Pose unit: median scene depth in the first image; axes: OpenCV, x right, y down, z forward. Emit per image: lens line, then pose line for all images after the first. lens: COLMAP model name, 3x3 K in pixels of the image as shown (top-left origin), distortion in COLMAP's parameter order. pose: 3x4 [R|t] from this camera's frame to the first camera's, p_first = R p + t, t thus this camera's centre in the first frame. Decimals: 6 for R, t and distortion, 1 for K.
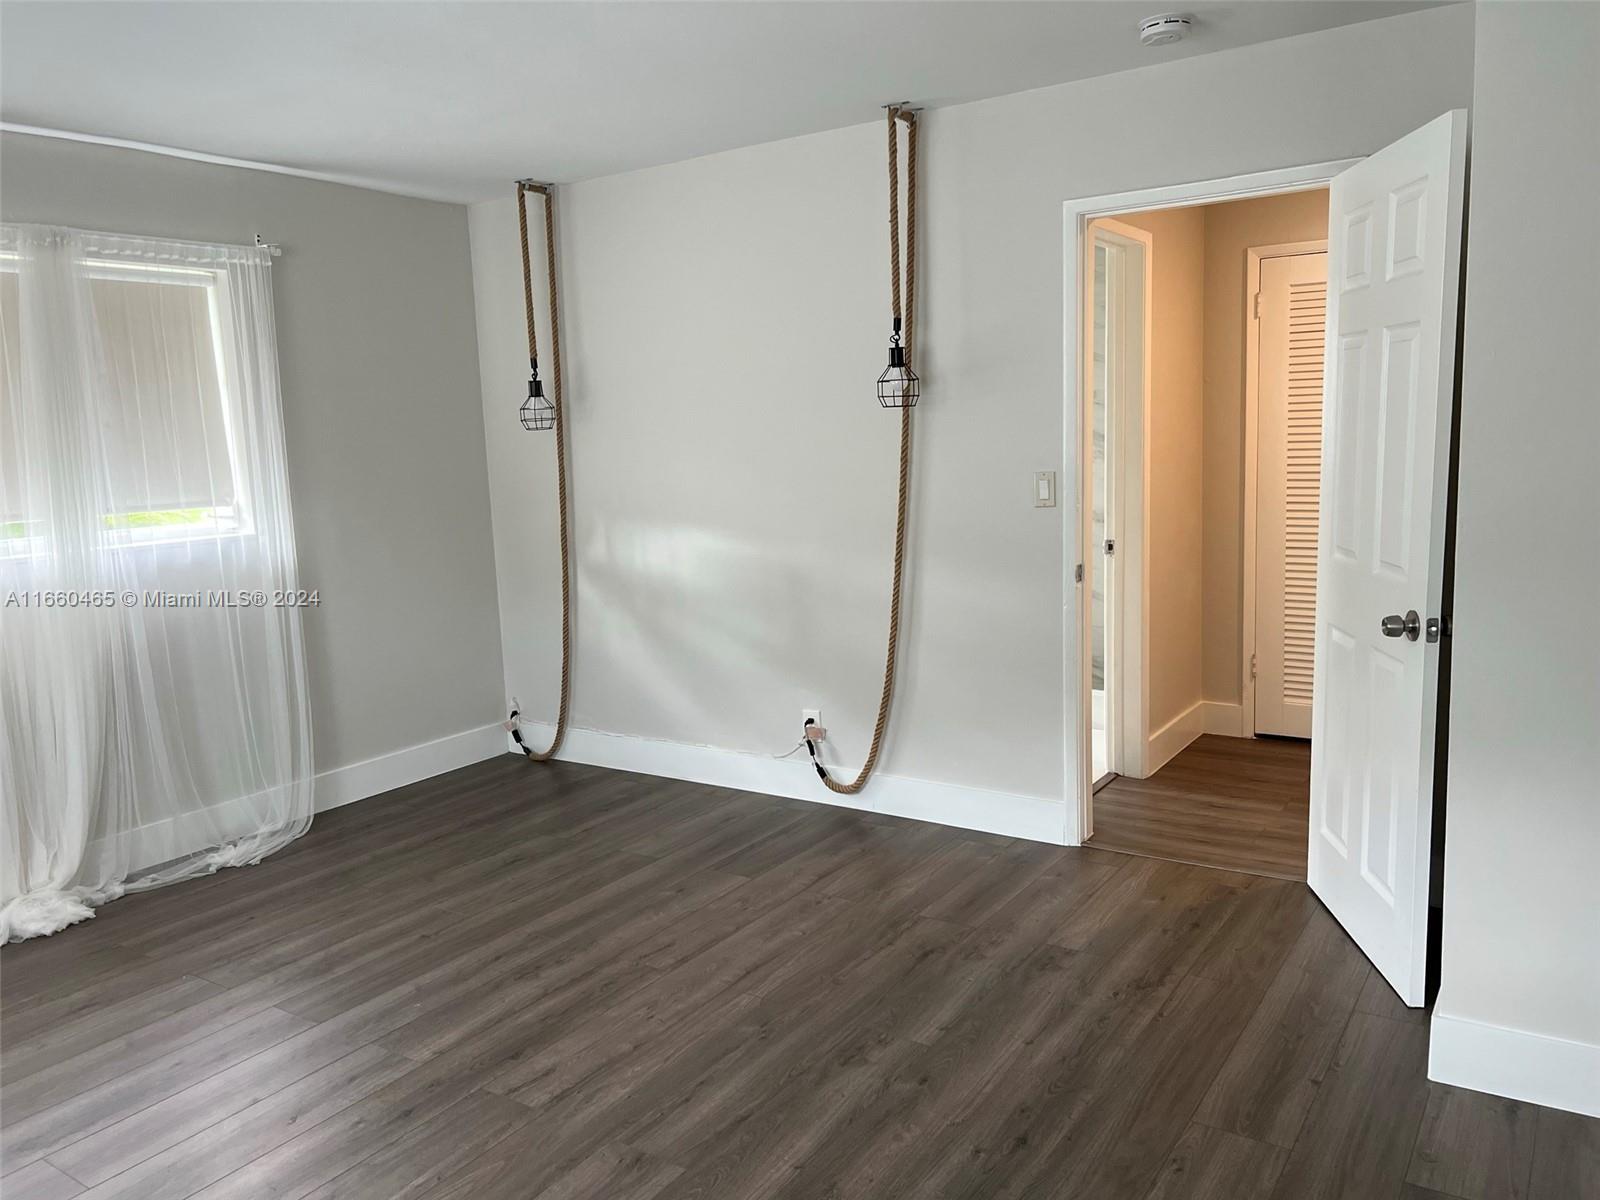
lens RADIAL K [[1195.4, 0, 811.1], [0, 1195.4, 601.8], [0, 0, 1]] dist [0.045639, -0.056410]
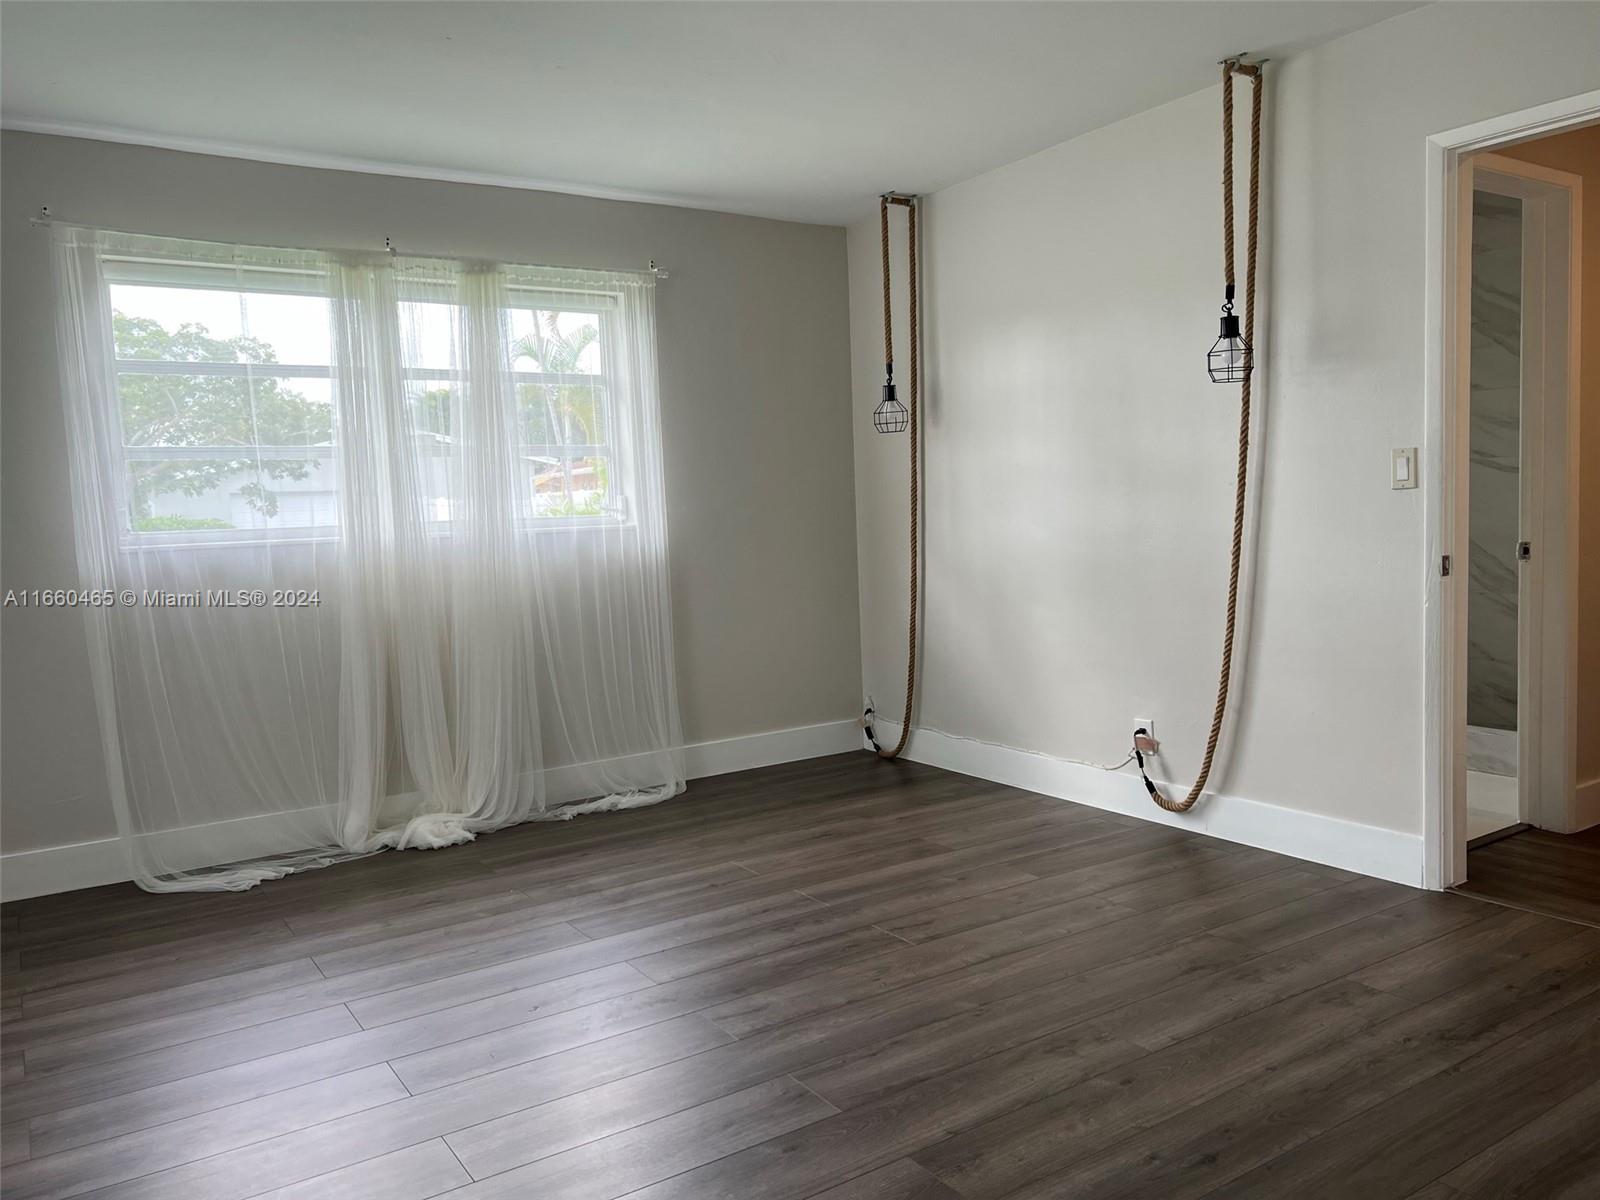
lens RADIAL K [[1195.4, 0, 804.9], [0, 1195.4, 595.0], [0, 0, 1]] dist [0.045639, -0.056410]
pose [[0.923019, 0.031252, -0.383484, 0.134333], [-0.050829, 0.997865, -0.041022, 0.055456], [0.381383, 0.057356, 0.922636, 0.038127]]
